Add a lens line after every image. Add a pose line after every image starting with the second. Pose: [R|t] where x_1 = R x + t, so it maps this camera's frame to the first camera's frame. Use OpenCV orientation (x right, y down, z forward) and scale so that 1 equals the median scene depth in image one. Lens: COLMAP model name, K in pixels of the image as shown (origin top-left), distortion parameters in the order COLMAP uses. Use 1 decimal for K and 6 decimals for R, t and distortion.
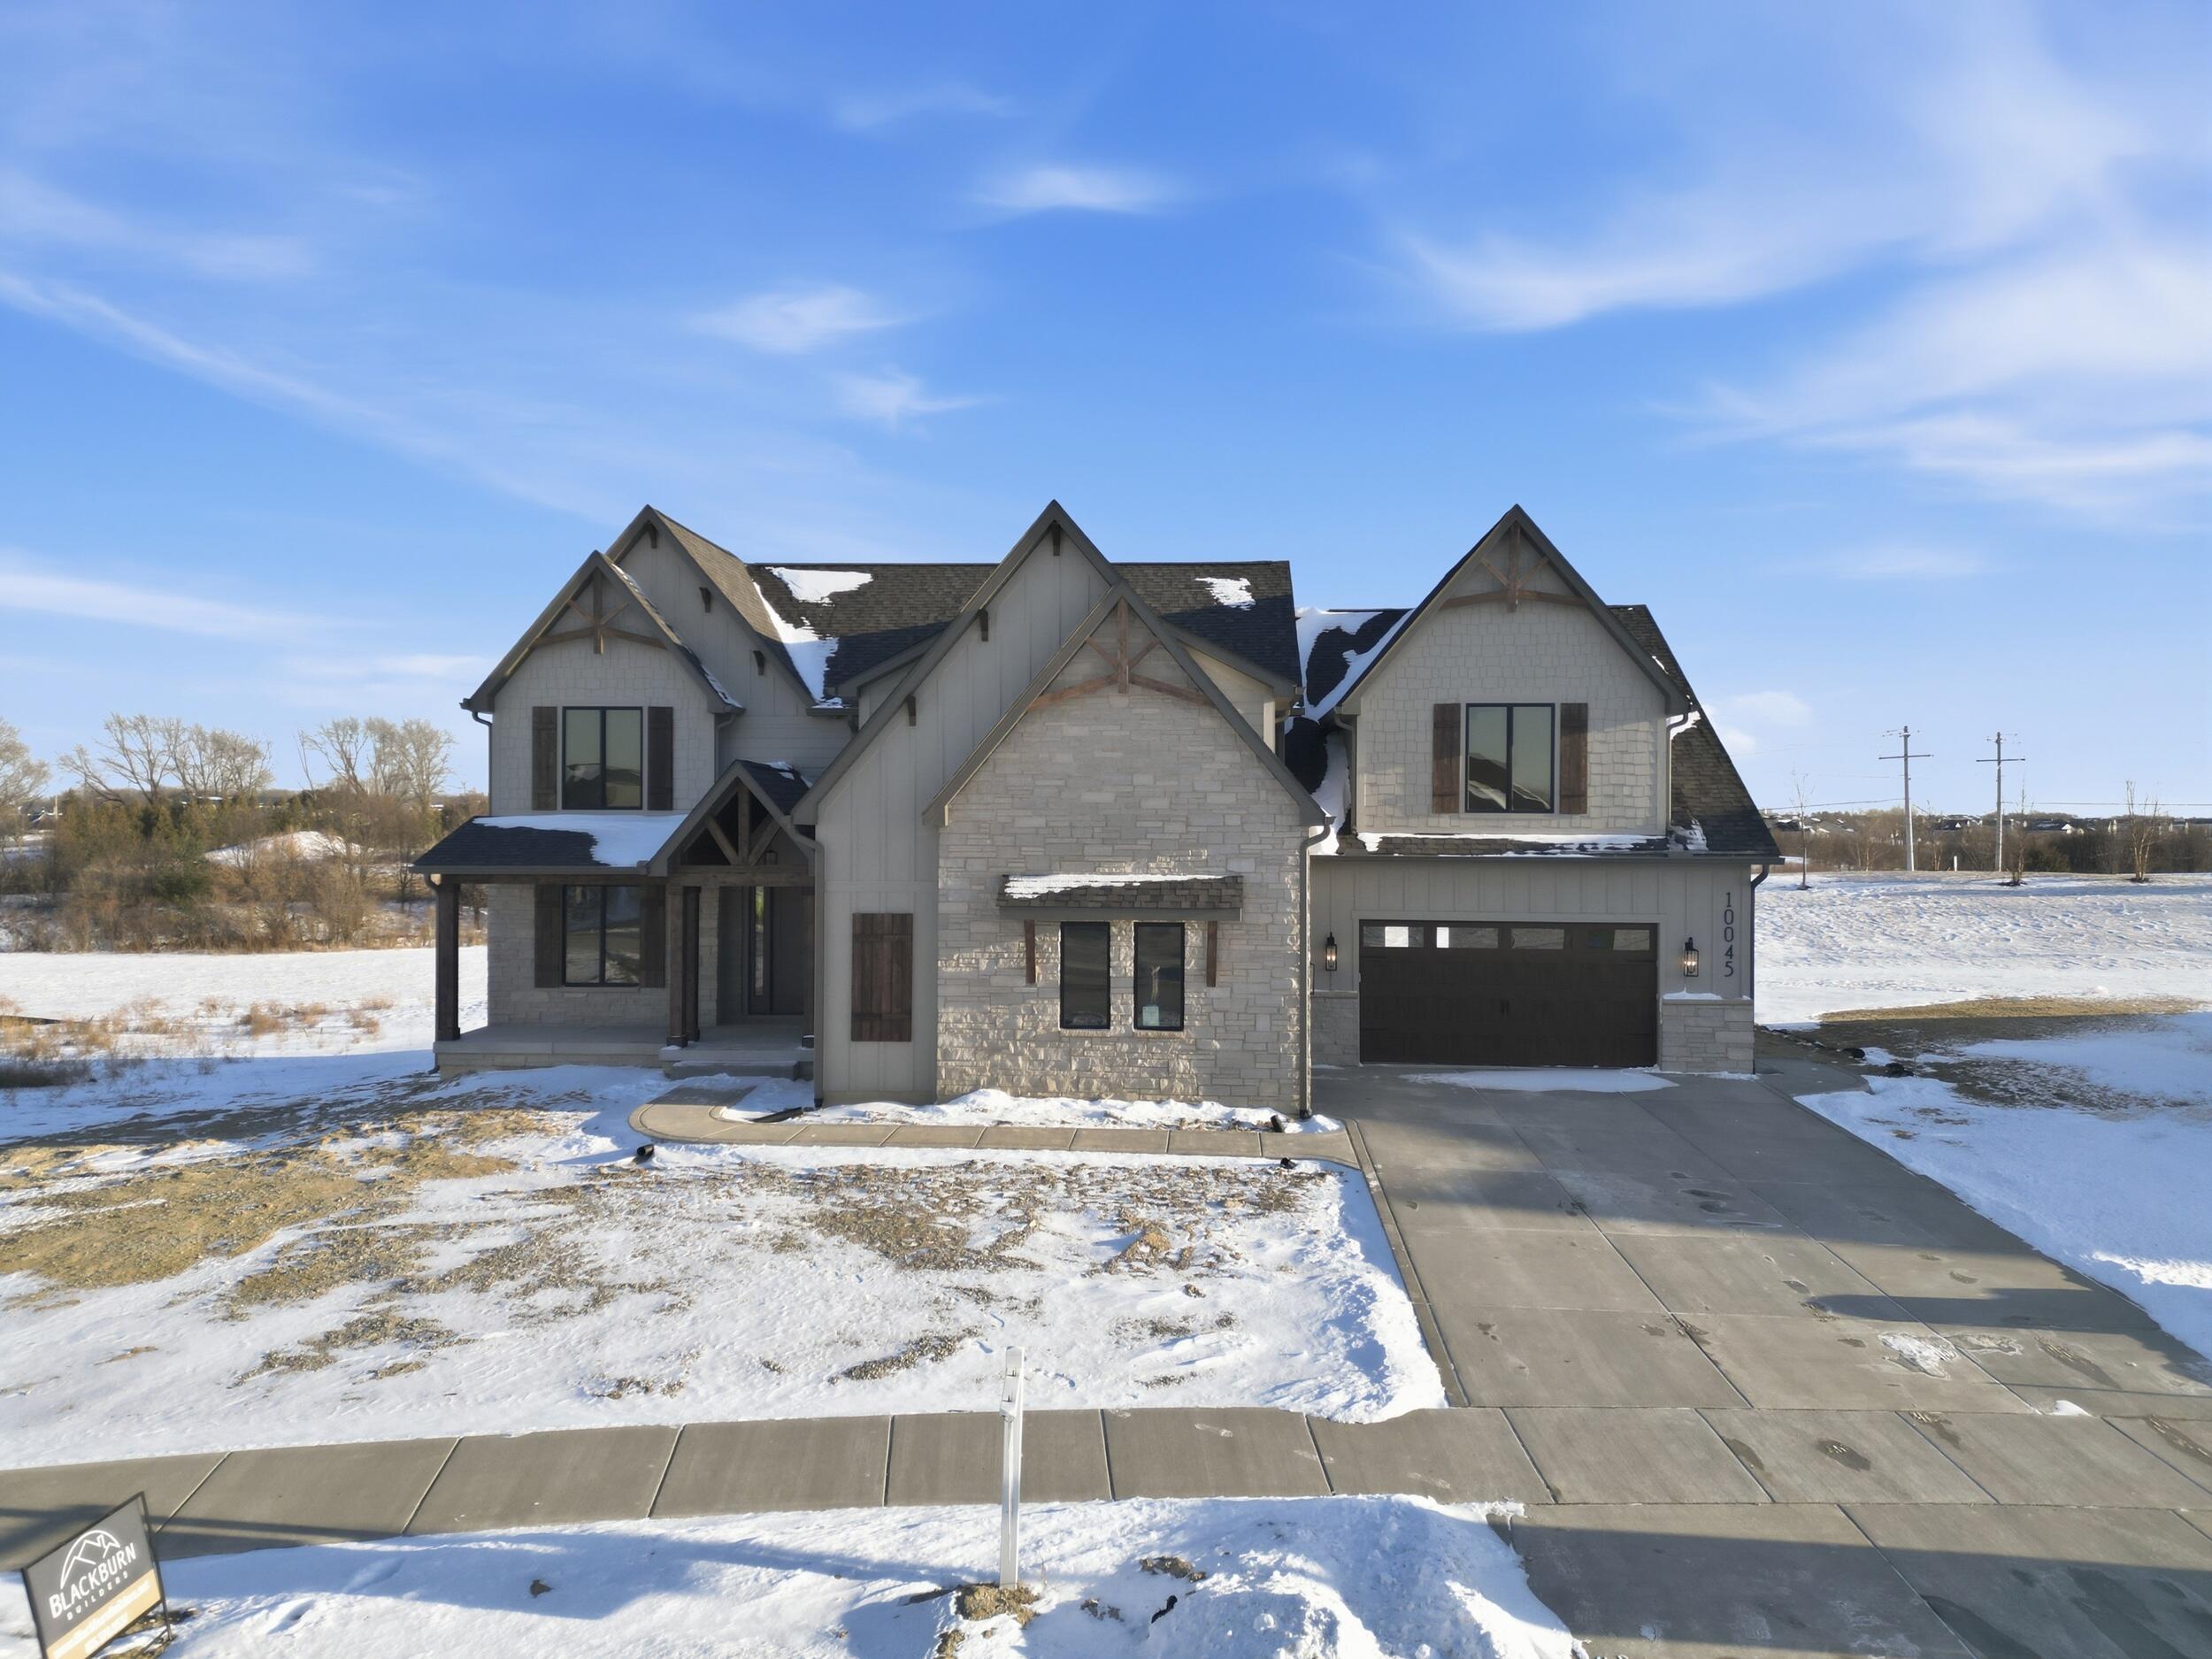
lens RADIAL K [[1523.9, 0, 1119.5], [0, 1523.9, 833.6], [0, 0, 1]] dist [0.086575, -0.086388]
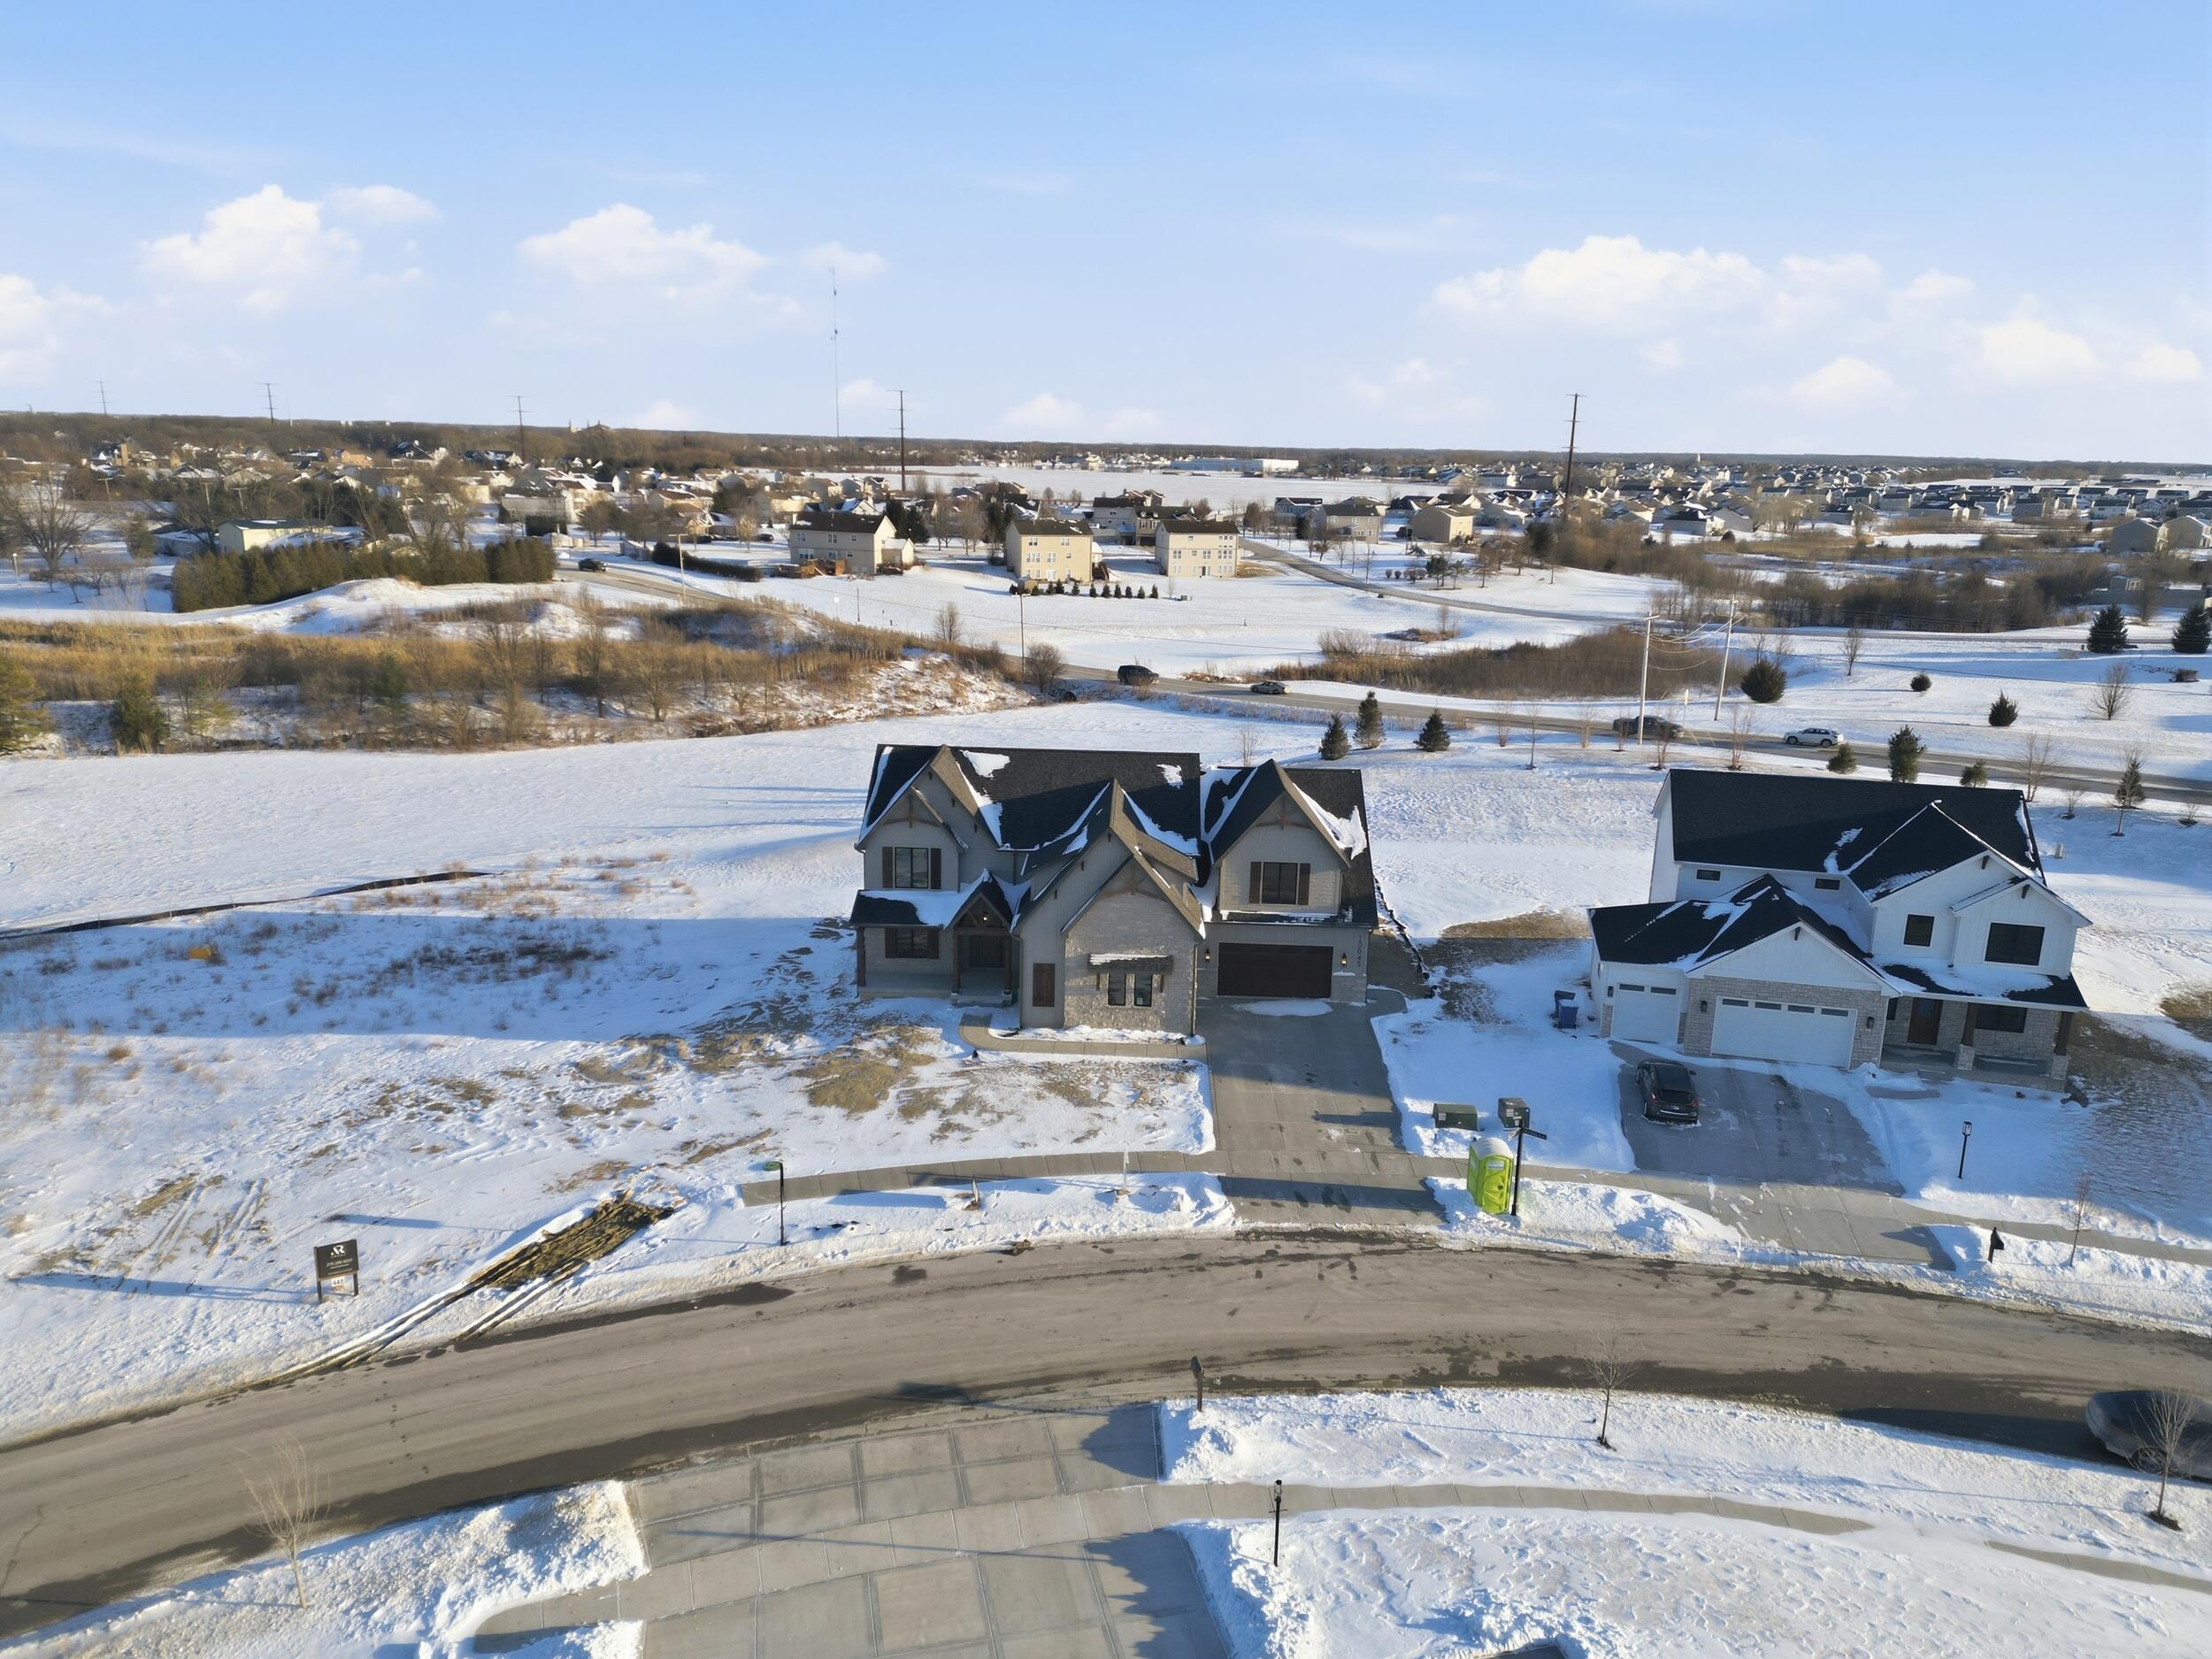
lens RADIAL K [[1519.2, 0, 1123.8], [0, 1519.2, 821.4], [0, 0, 1]] dist [0.092165, -0.088715]
pose [[0.998912, 0.009497, 0.045667, -0.143623], [-0.019884, 0.972342, 0.232714, -0.874673], [-0.042193, -0.233369, 0.971473, -1.693611]]
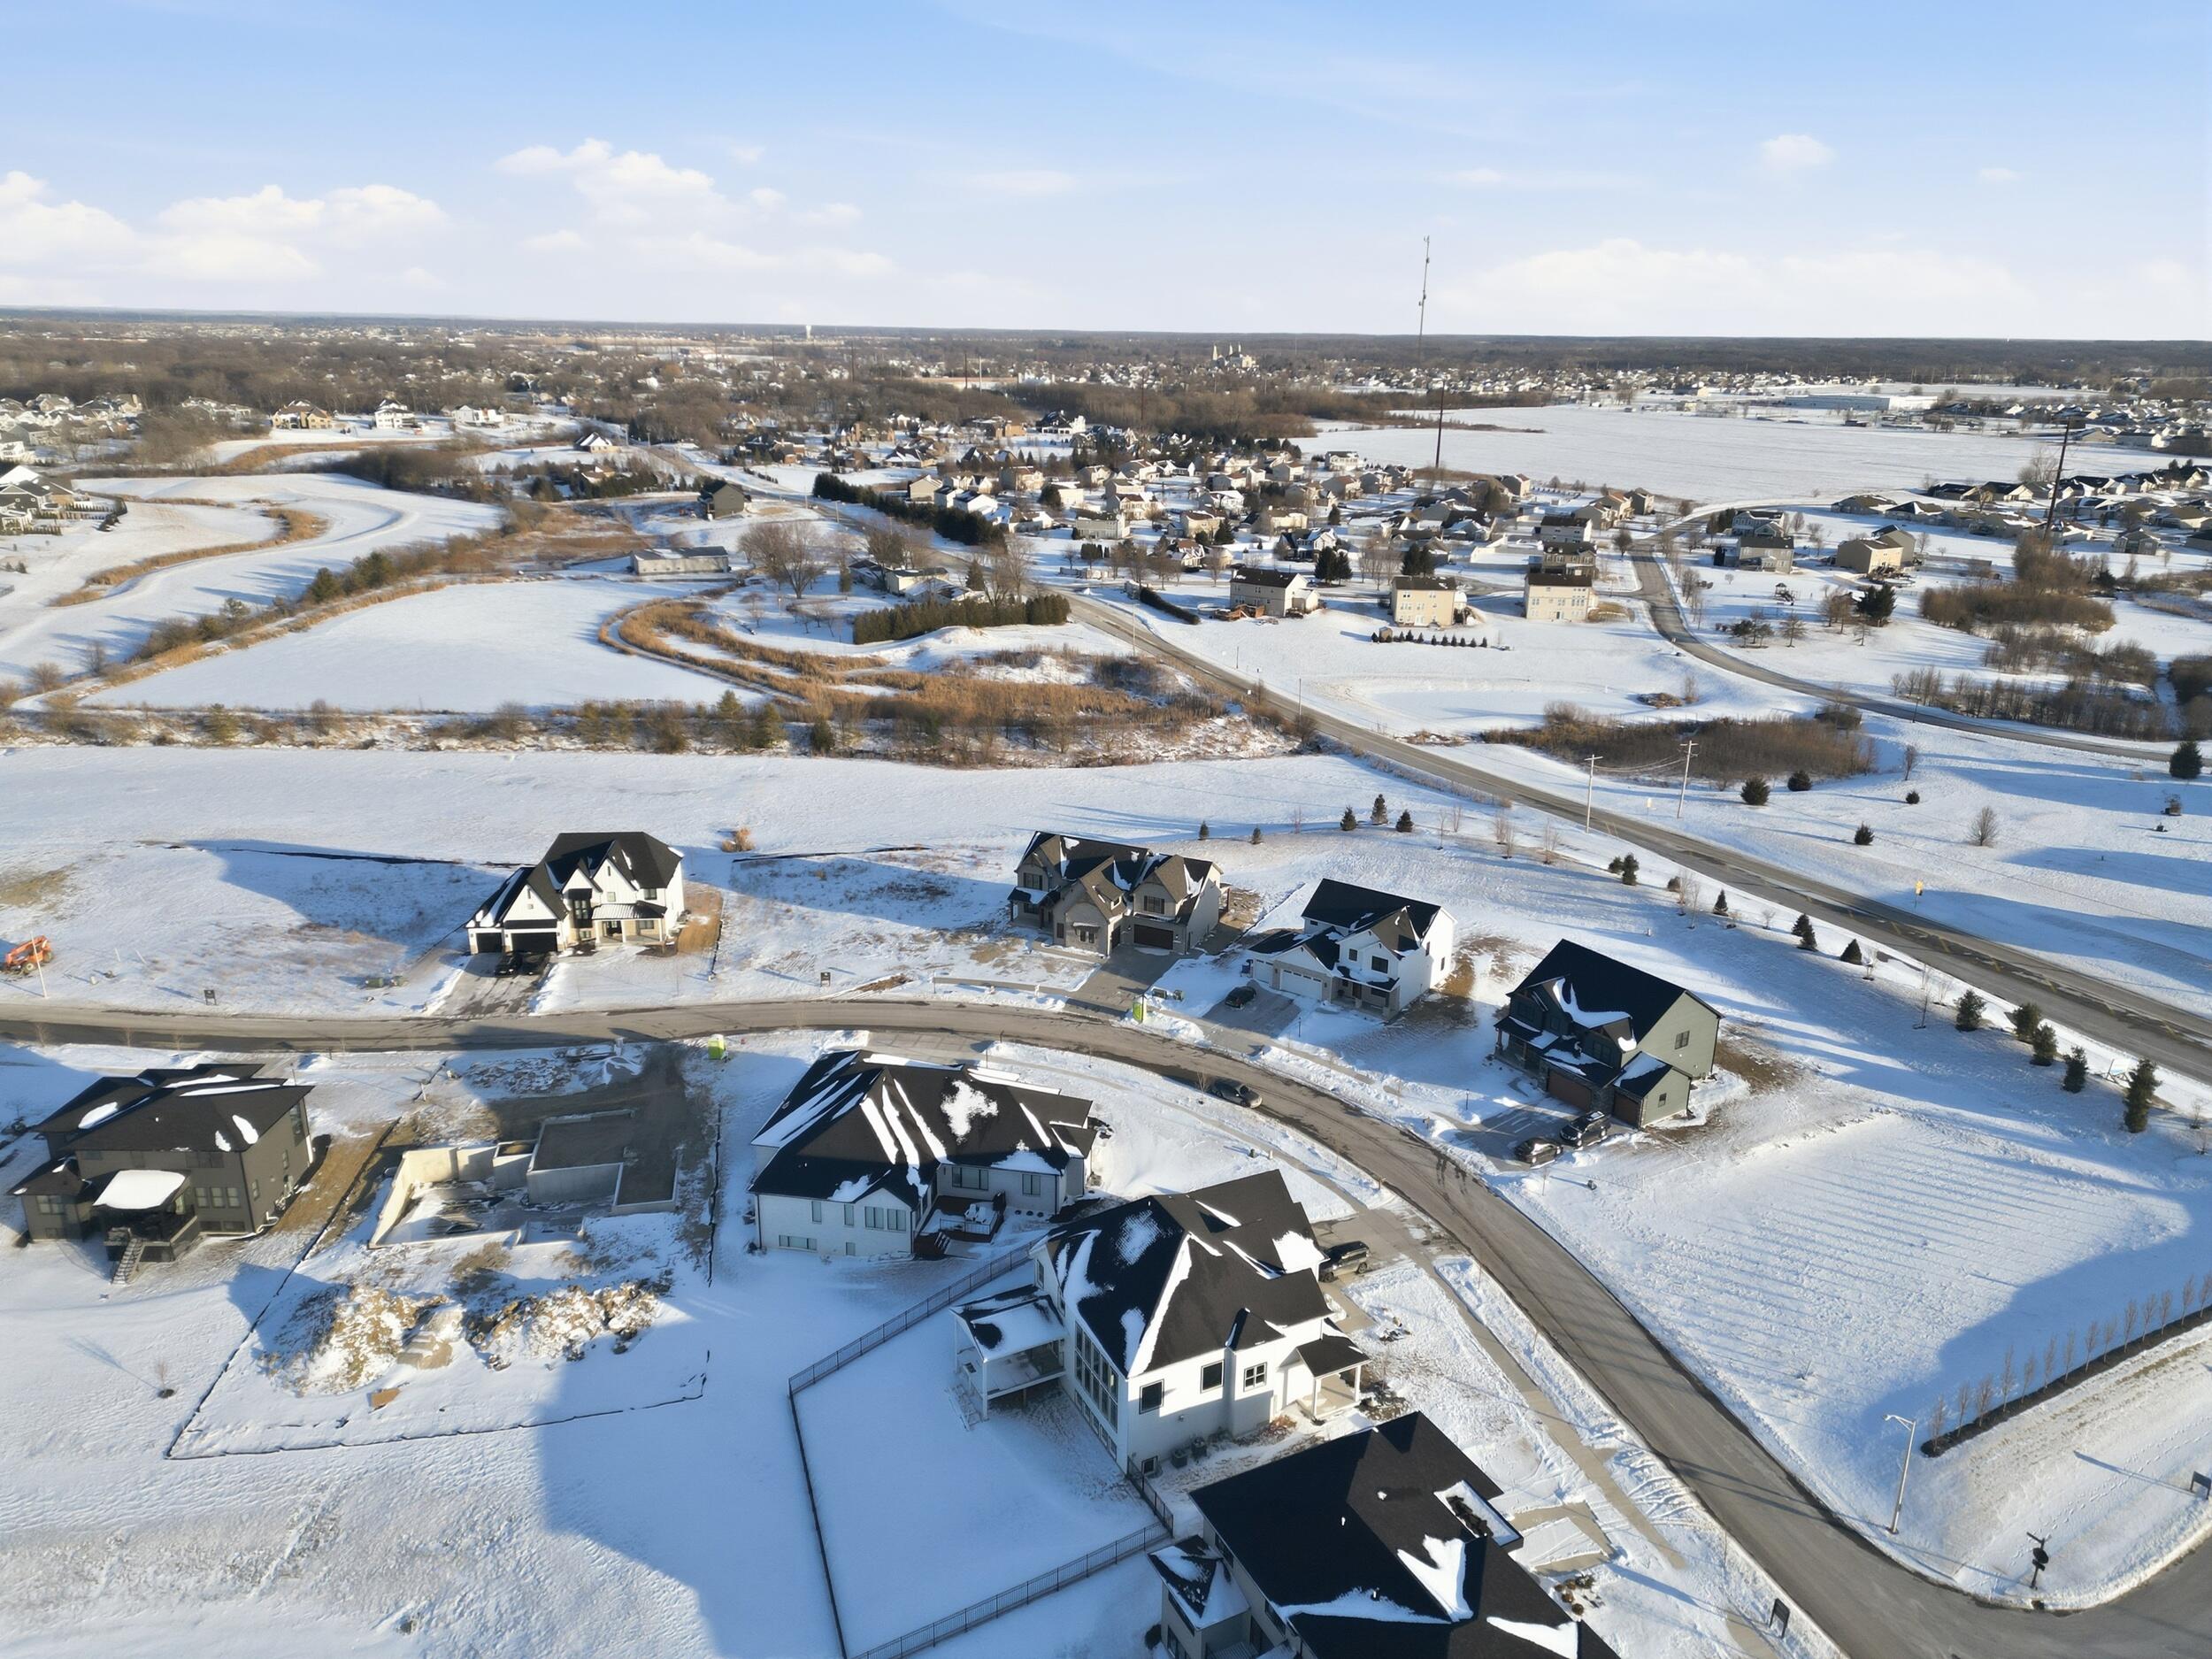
lens RADIAL K [[1523.9, 0, 1119.5], [0, 1523.9, 833.6], [0, 0, 1]] dist [0.086575, -0.086388]
pose [[0.934186, 0.120577, -0.335795, 2.780426], [-0.012409, 0.951574, 0.307170, -2.876704], [0.356571, -0.282787, 0.890443, -5.904650]]
